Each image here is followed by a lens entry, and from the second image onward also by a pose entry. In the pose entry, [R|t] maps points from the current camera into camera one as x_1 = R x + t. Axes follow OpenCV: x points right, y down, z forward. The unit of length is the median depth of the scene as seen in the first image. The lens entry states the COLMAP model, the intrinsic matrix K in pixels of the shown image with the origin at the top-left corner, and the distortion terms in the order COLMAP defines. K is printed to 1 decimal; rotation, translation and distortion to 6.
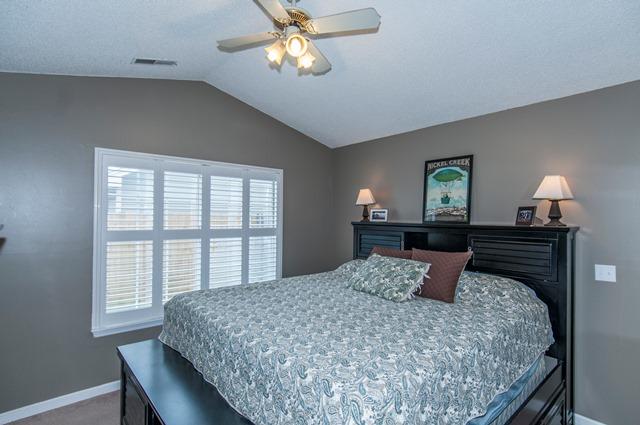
lens RADIAL K [[331.7, 0, 326.8], [0, 331.7, 215.0], [0, 0, 1]] dist [0.011588, -0.009831]
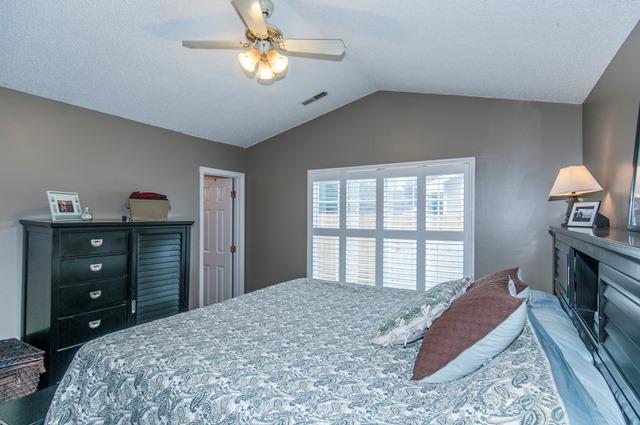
lens RADIAL K [[331.7, 0, 326.8], [0, 331.7, 215.0], [0, 0, 1]] dist [0.011588, -0.009831]
pose [[0.343807, -0.011715, -0.938967, 0.552651], [0.002696, 0.999930, -0.011488, 0.008229], [0.939036, 0.001418, 0.343815, 0.460748]]
